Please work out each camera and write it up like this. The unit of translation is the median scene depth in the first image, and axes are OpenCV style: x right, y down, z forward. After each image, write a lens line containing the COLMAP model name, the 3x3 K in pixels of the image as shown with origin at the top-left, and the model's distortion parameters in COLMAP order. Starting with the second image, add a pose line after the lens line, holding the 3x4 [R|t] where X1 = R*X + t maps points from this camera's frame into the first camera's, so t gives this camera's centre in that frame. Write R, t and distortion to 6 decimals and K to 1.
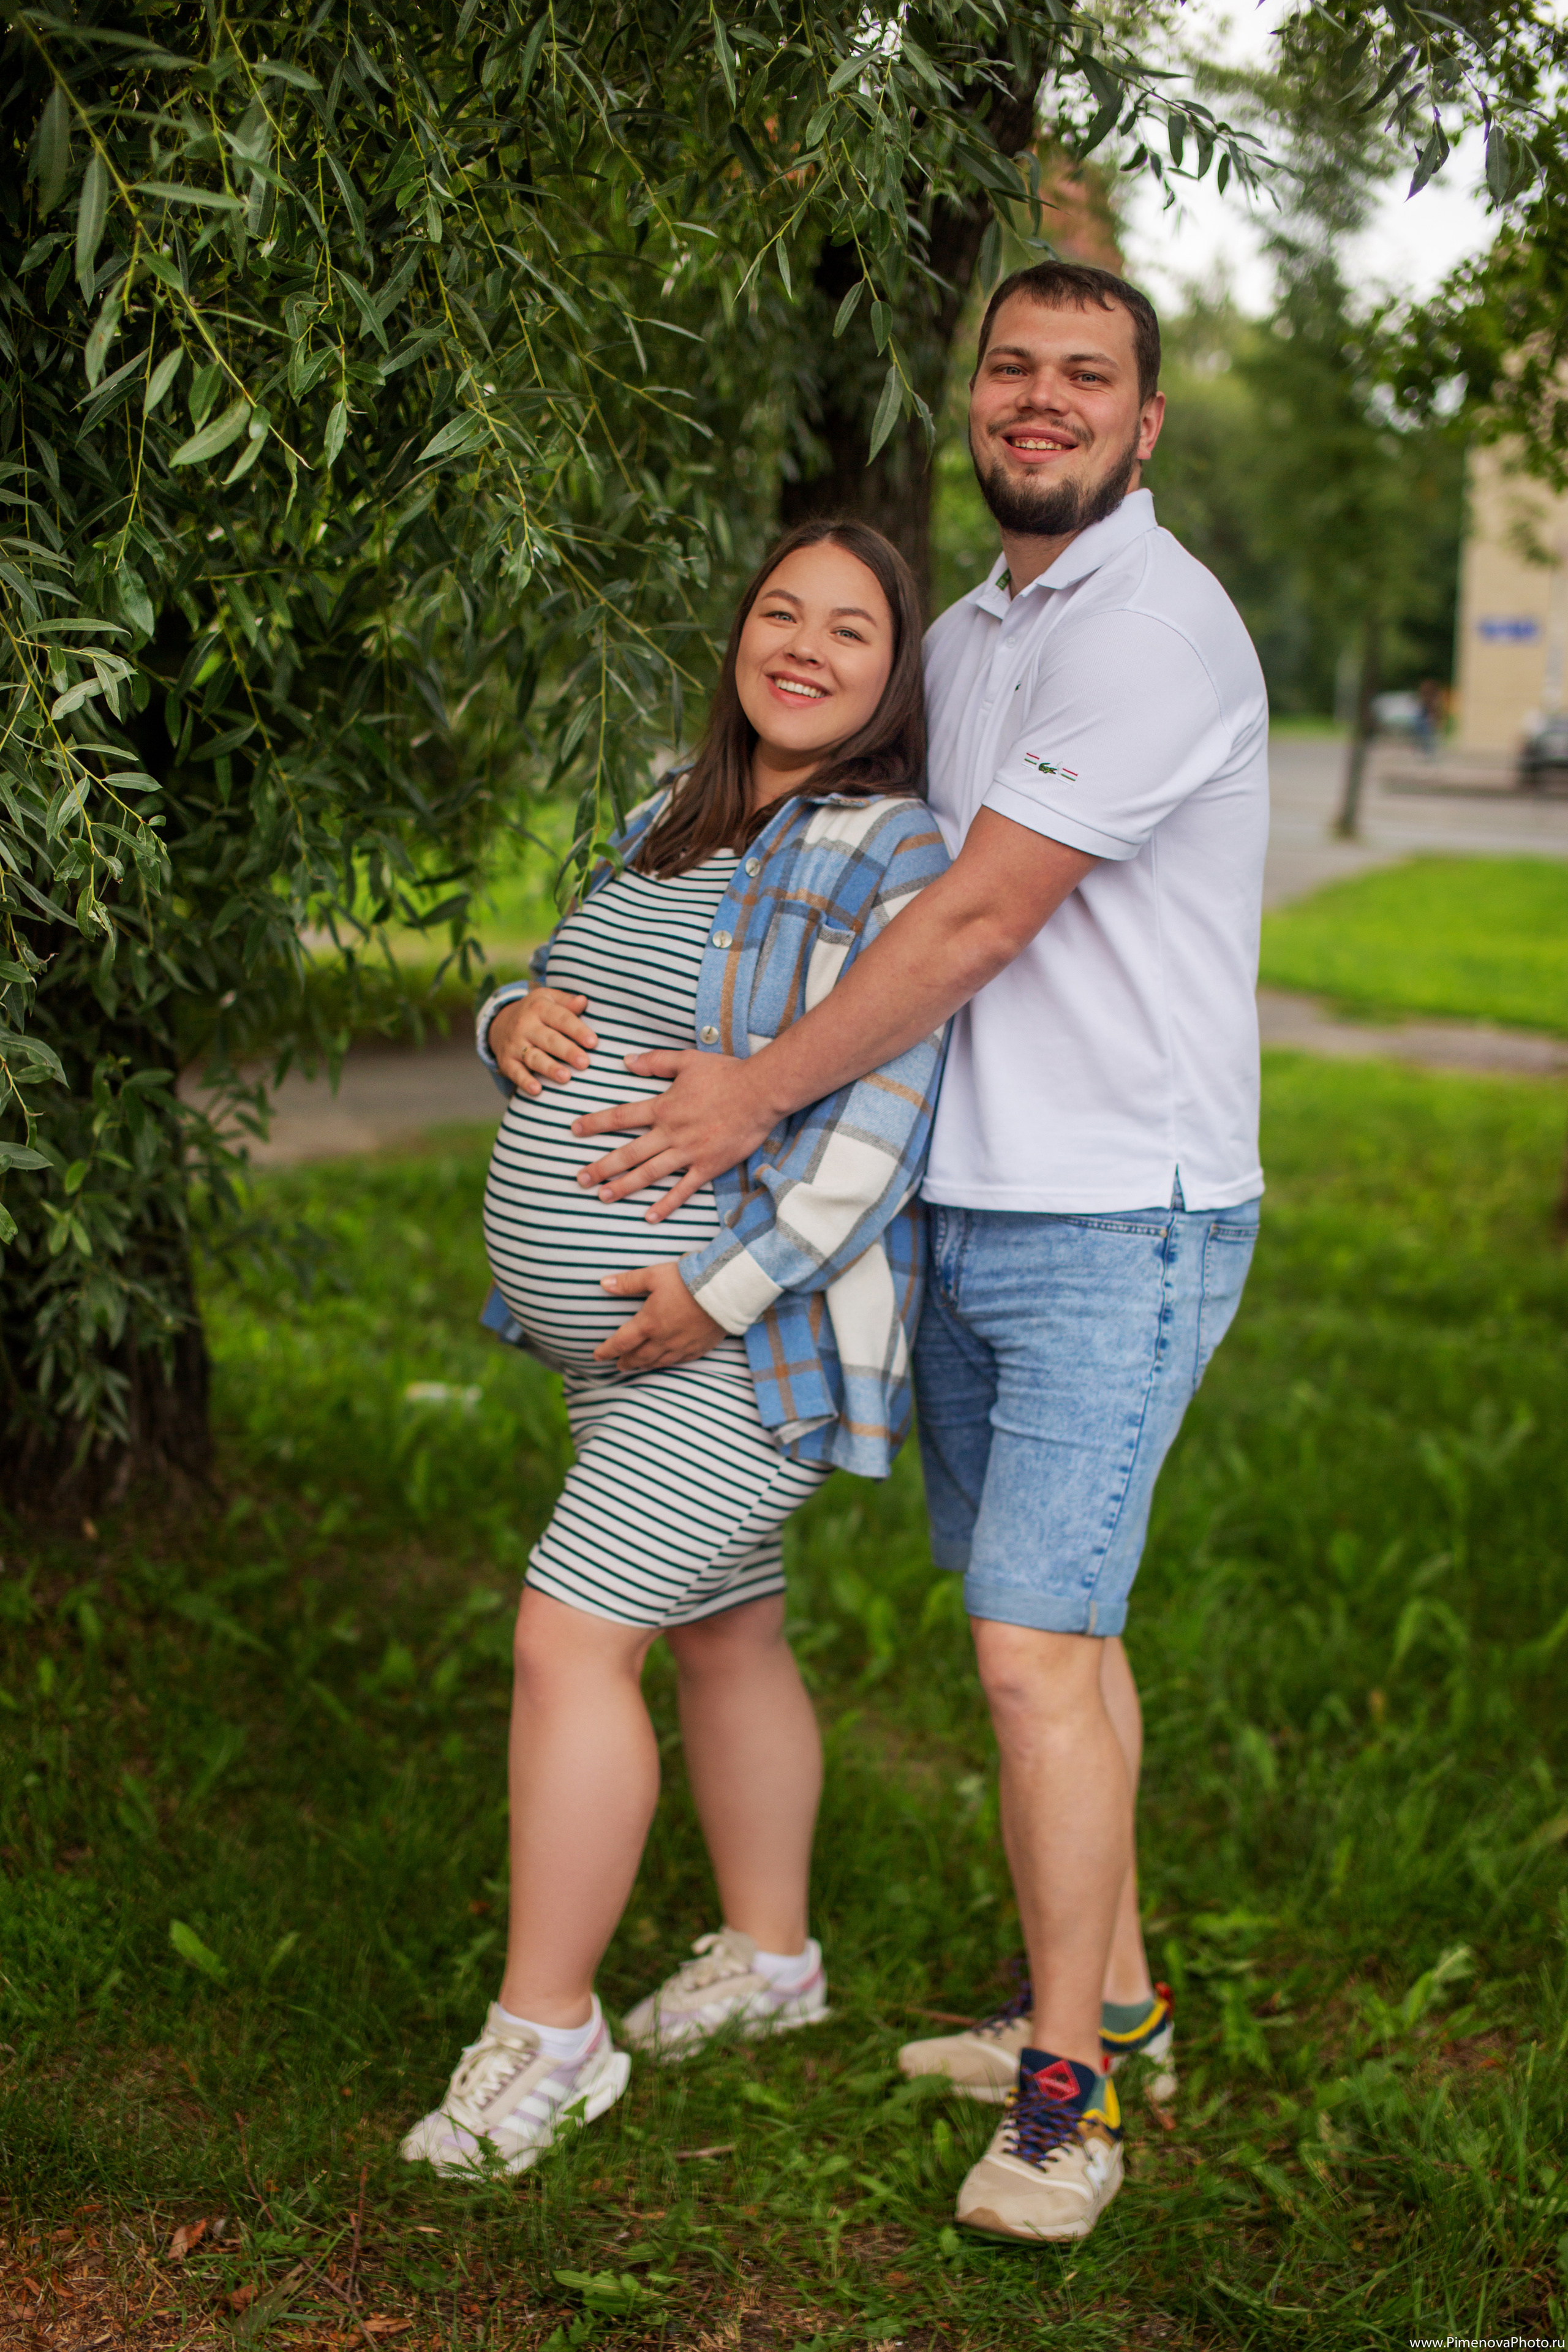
lens RADIAL K [[3314.1, 0, 784.0], [0, 3314.1, 1176.0], [0, 0, 1]] dist [-0.056536, 0.015838]
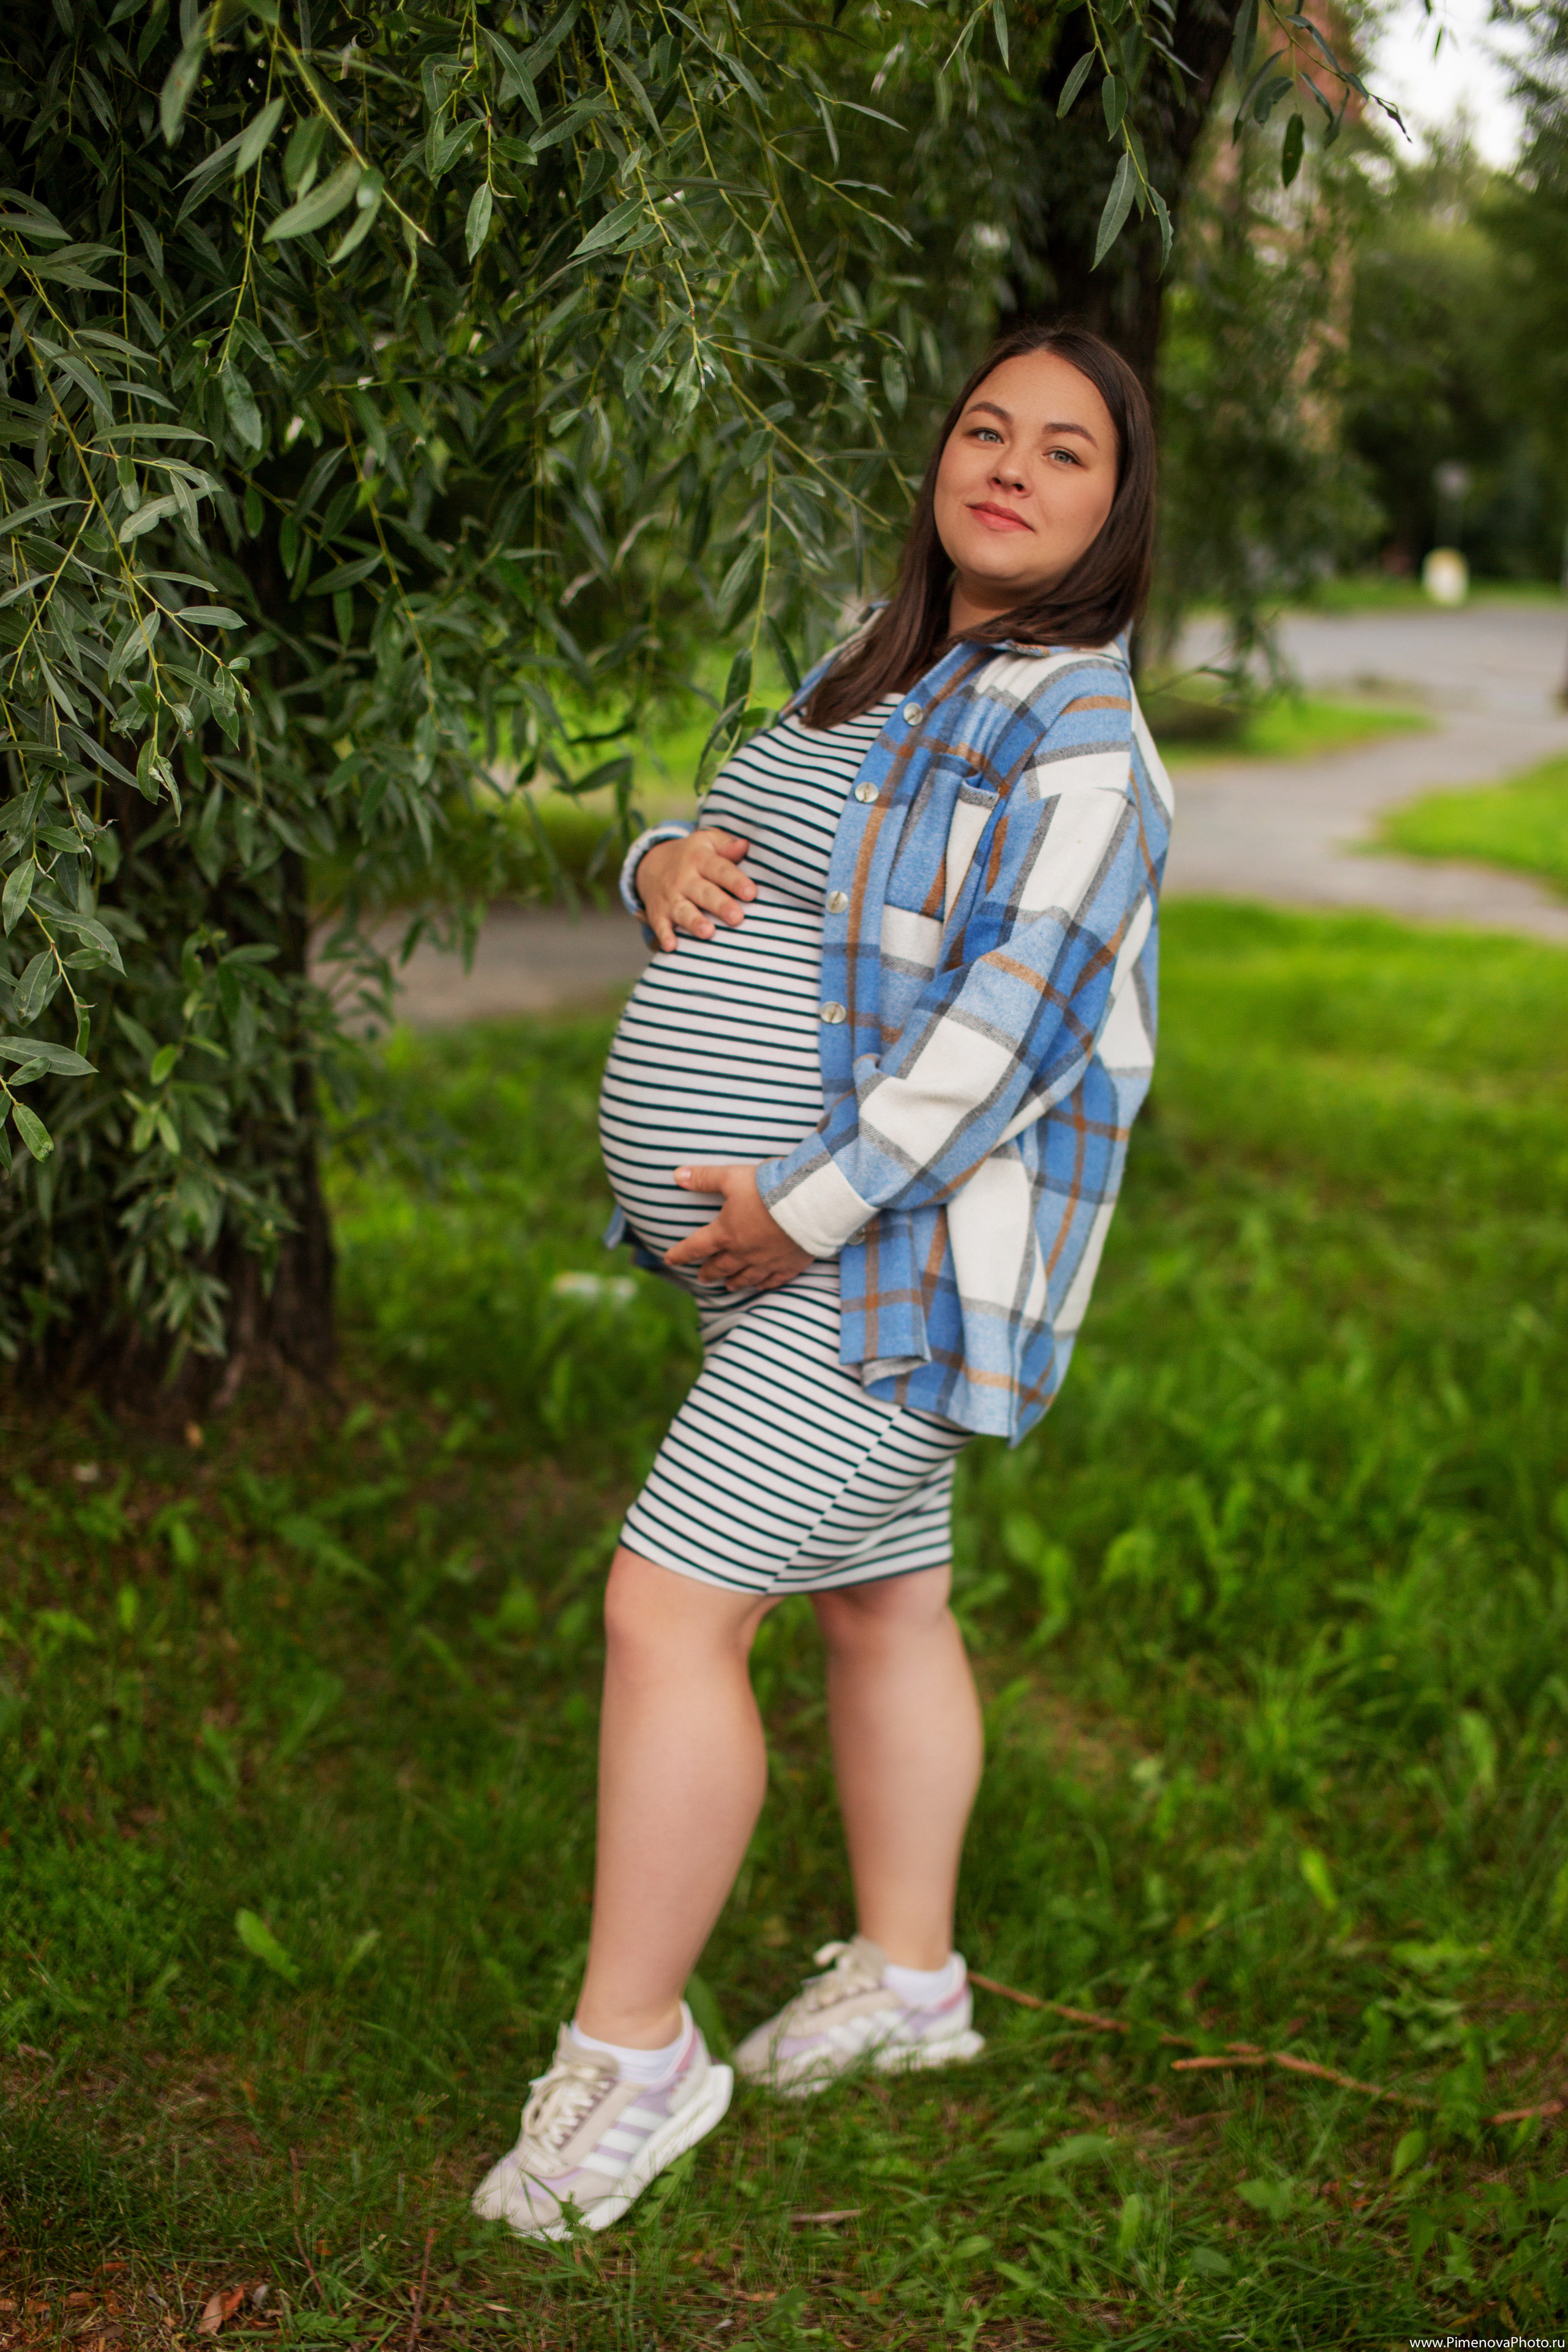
lens RADIAL K [[3207.2, 0, 708.0], [0, 3207.2, 1177.1], [0, 0, 1]] dist [-0.081488, 0.018393]
pose [[0.995773, 0.040592, -0.082387, 0.002850], [-0.036330, 0.997955, 0.052592, -0.019751], [0.084353, -0.049377, 0.995212, 0.155638]]
